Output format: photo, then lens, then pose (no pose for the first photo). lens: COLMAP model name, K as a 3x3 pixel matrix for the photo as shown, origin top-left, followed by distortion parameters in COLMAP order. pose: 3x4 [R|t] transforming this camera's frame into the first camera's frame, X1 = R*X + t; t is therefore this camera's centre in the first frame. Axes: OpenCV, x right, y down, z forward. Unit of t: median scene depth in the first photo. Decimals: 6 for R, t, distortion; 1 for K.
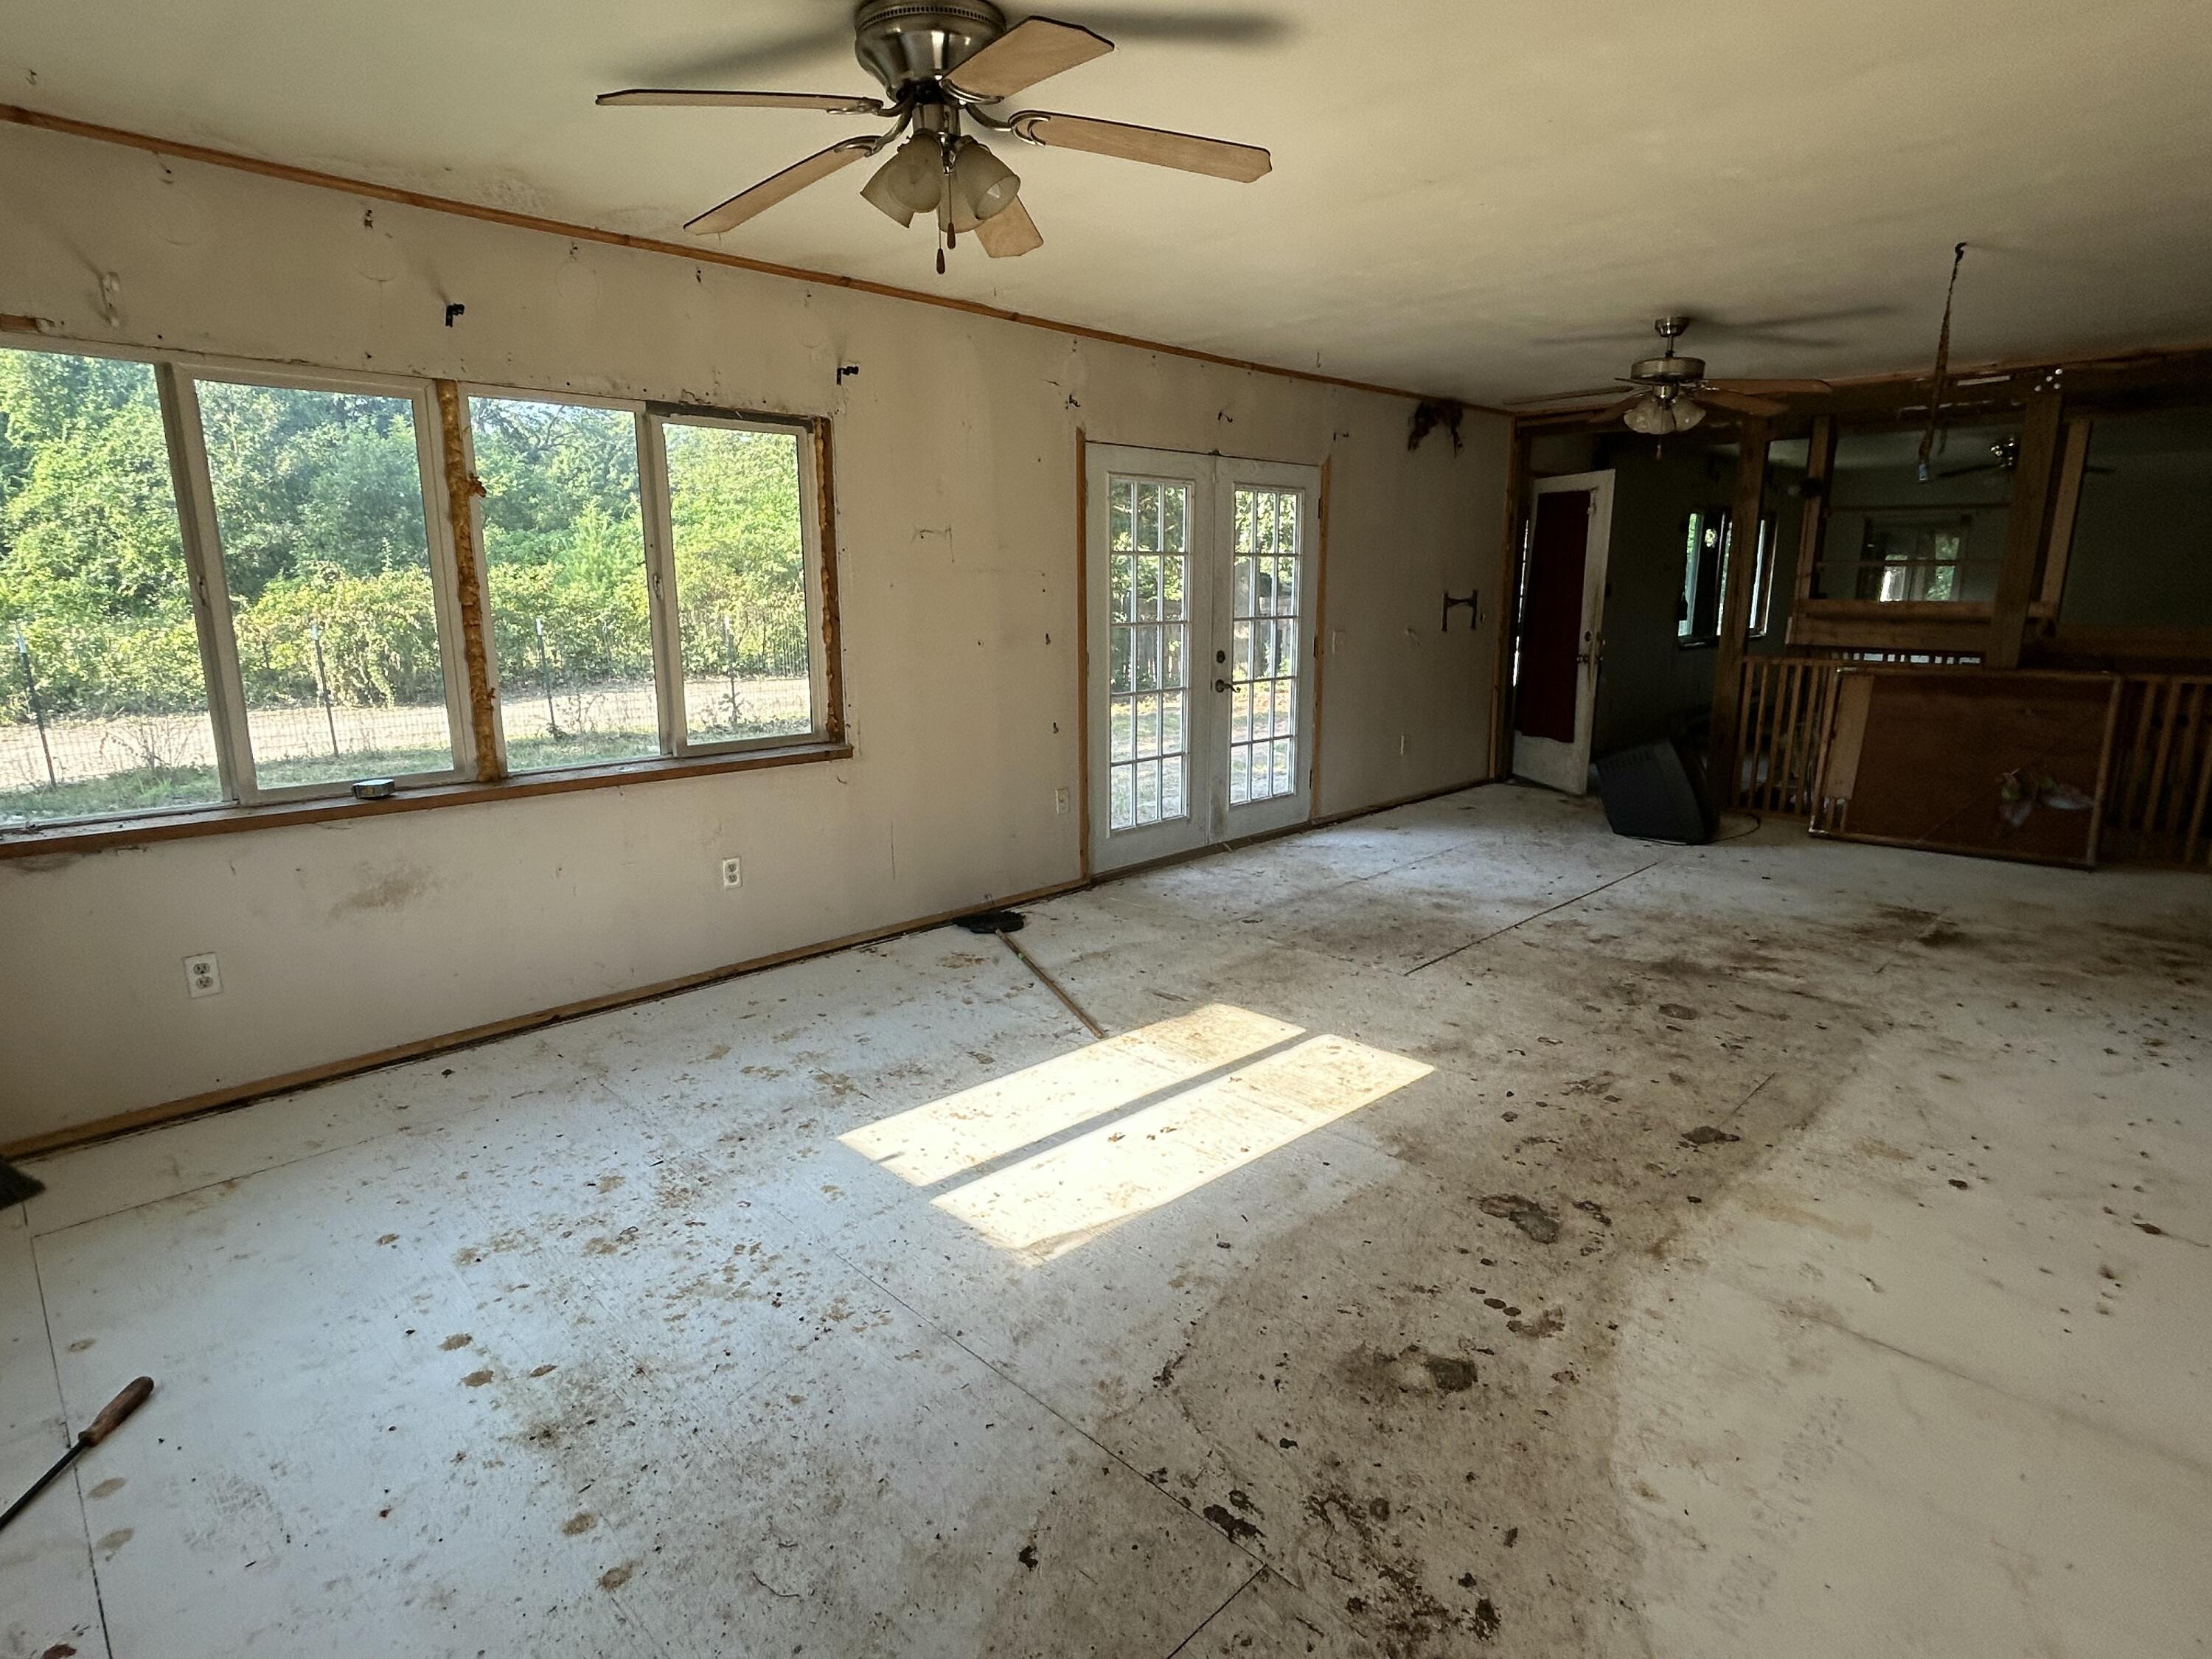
lens RADIAL K [[1166.1, 0, 1114.8], [0, 1166.1, 830.8], [0, 0, 1]] dist [0.002960, 0.000872]
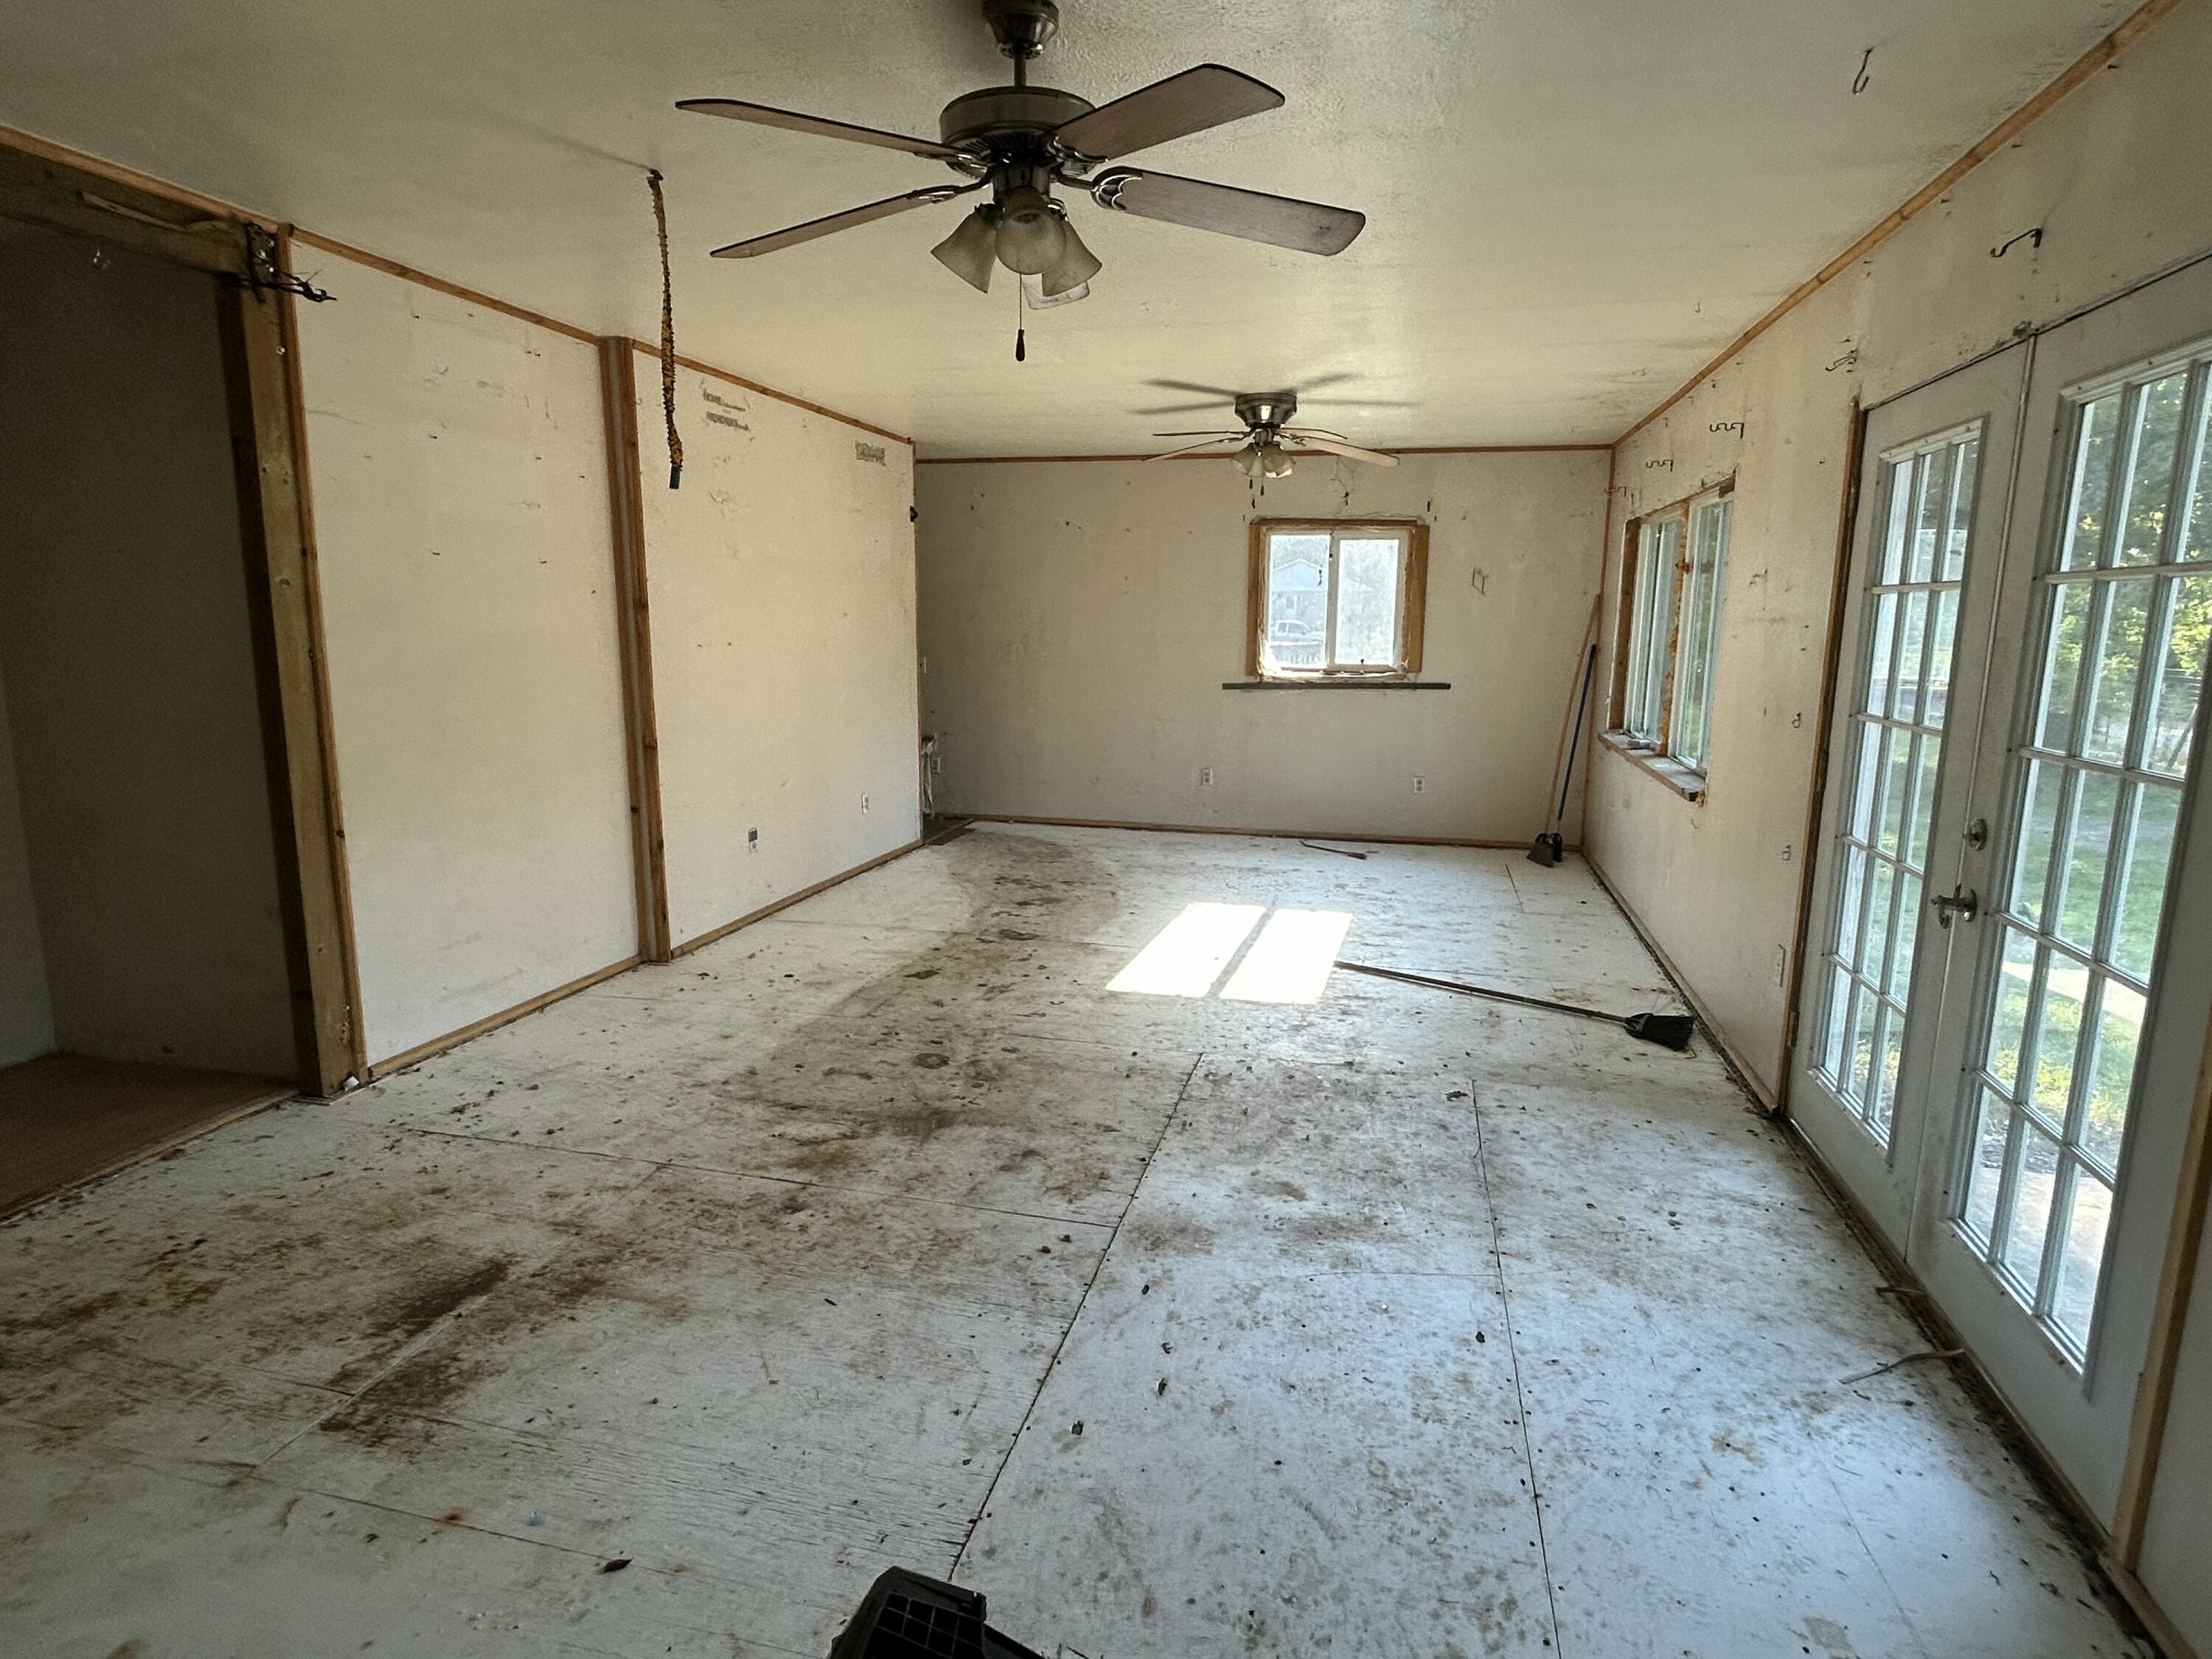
lens RADIAL K [[1219.2, 0, 1108.1], [0, 1219.2, 832.1], [0, 0, 1]] dist [0.002914, -0.005975]
pose [[-0.858631, 0.078220, -0.506591, 0.850604], [-0.123712, 0.927452, 0.352886, -0.398742], [0.497441, 0.365670, -0.786662, 1.792693]]
